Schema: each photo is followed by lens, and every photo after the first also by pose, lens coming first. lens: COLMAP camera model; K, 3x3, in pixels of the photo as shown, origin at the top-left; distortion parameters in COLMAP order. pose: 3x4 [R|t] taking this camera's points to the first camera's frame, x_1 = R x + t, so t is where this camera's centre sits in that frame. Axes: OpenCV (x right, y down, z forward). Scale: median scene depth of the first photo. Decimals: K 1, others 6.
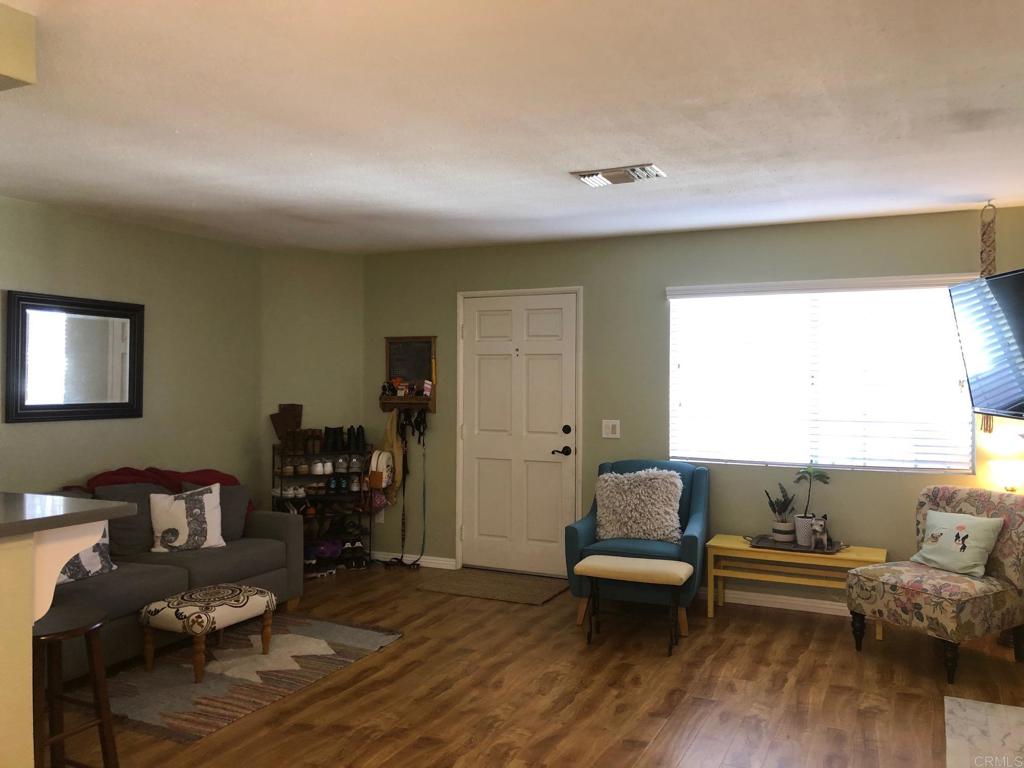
lens RADIAL K [[839.6, 0, 521.9], [0, 839.6, 375.2], [0, 0, 1]] dist [0.041690, -0.039514]
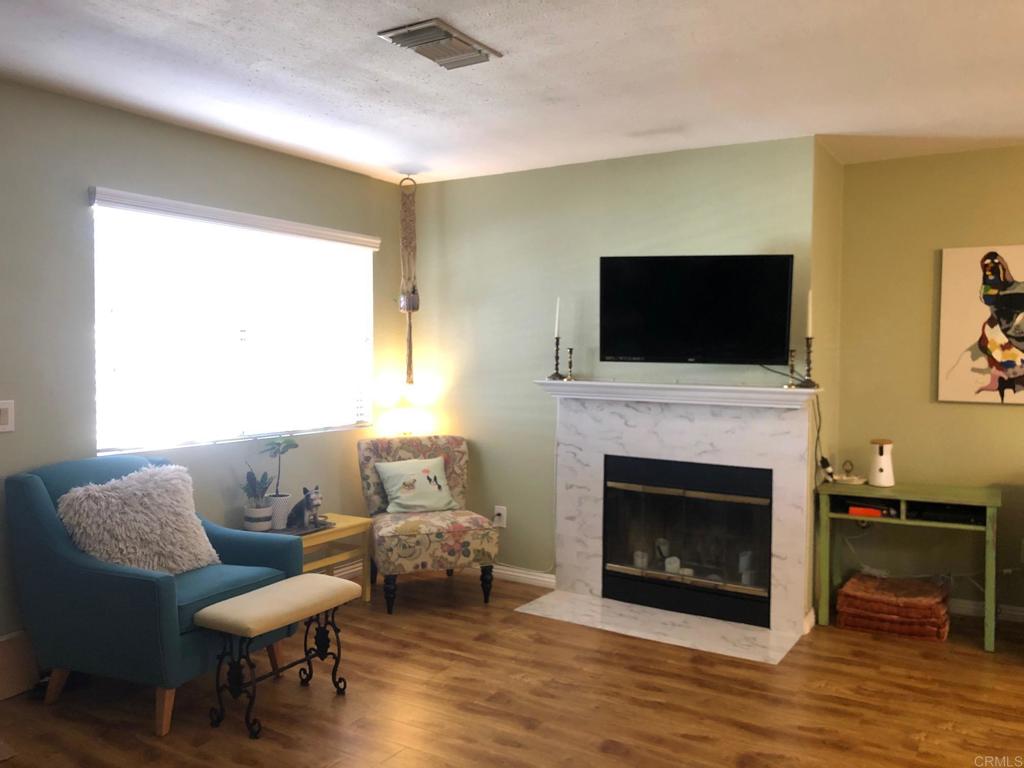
lens RADIAL K [[839.6, 0, 517.4], [0, 839.6, 378.8], [0, 0, 1]] dist [0.041690, -0.039514]
pose [[0.114503, -0.032790, 0.992882, -0.521220], [-0.005795, 0.999416, 0.033674, 0.021595], [-0.993406, -0.009610, 0.114246, 0.721121]]
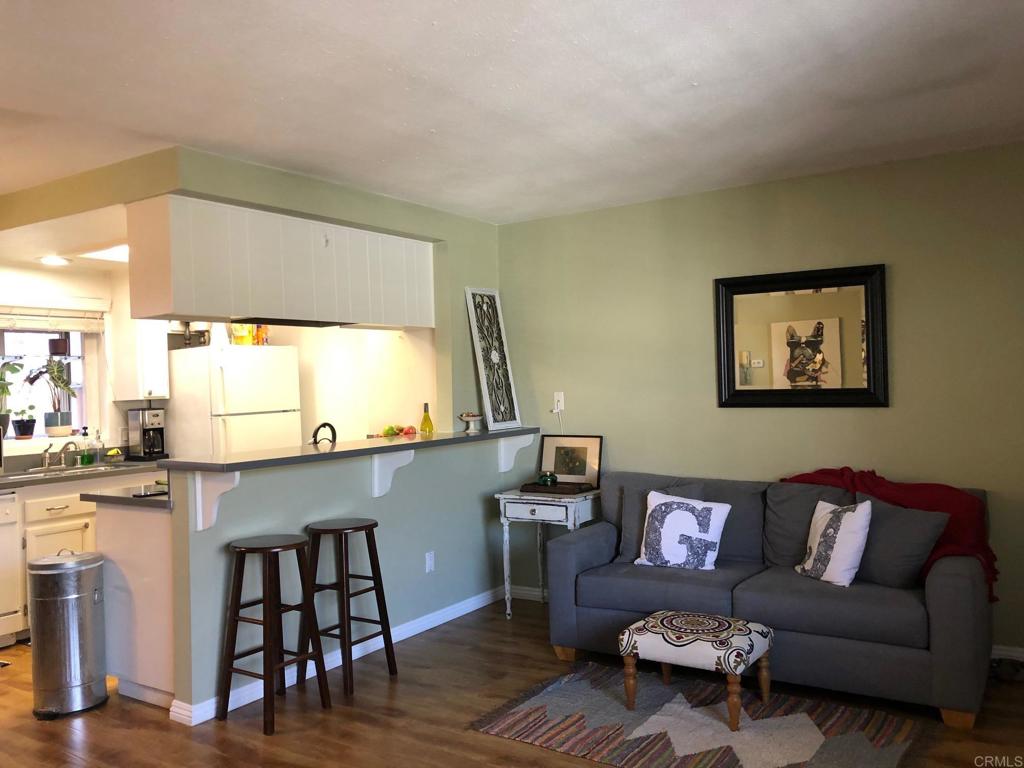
lens RADIAL K [[839.6, 0, 518.6], [0, 839.6, 376.5], [0, 0, 1]] dist [0.041690, -0.039514]
pose [[-0.140947, -0.006837, -0.989994, 0.427635], [0.031497, 0.999439, -0.011386, 0.022167], [0.989516, -0.032786, -0.140652, 0.872175]]
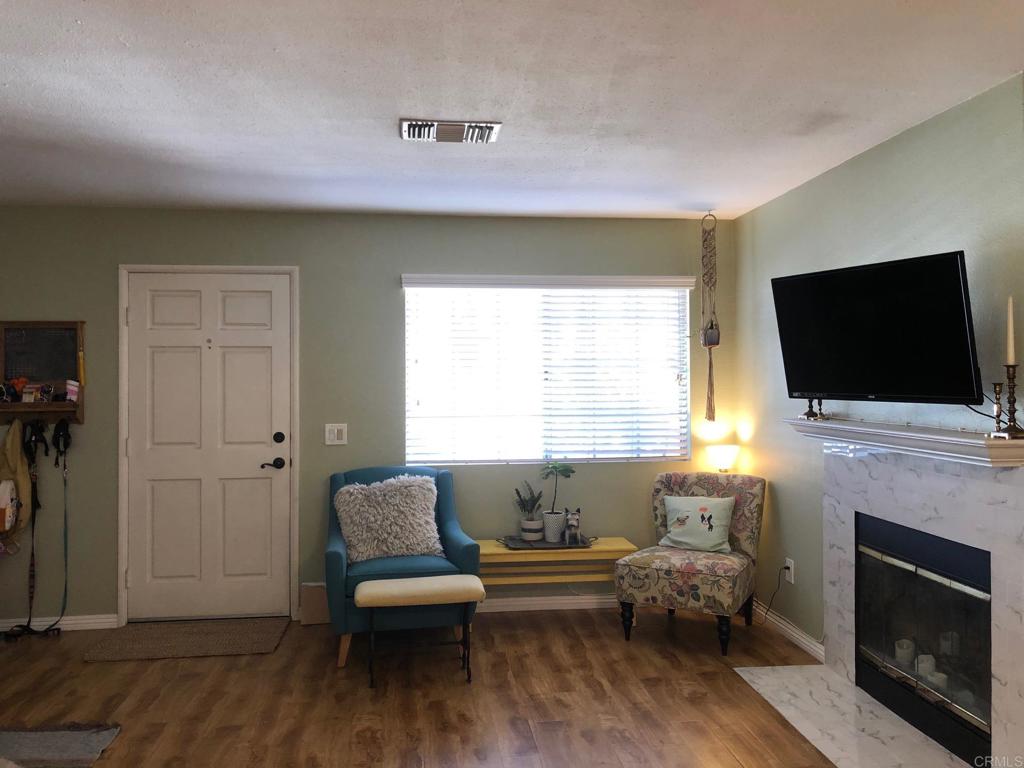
lens RADIAL K [[839.6, 0, 517.2], [0, 839.6, 375.1], [0, 0, 1]] dist [0.041690, -0.039514]
pose [[0.847076, -0.001688, 0.531469, -0.241623], [0.008362, 0.999913, -0.010152, 0.017078], [-0.531406, 0.013044, 0.847017, 0.203651]]
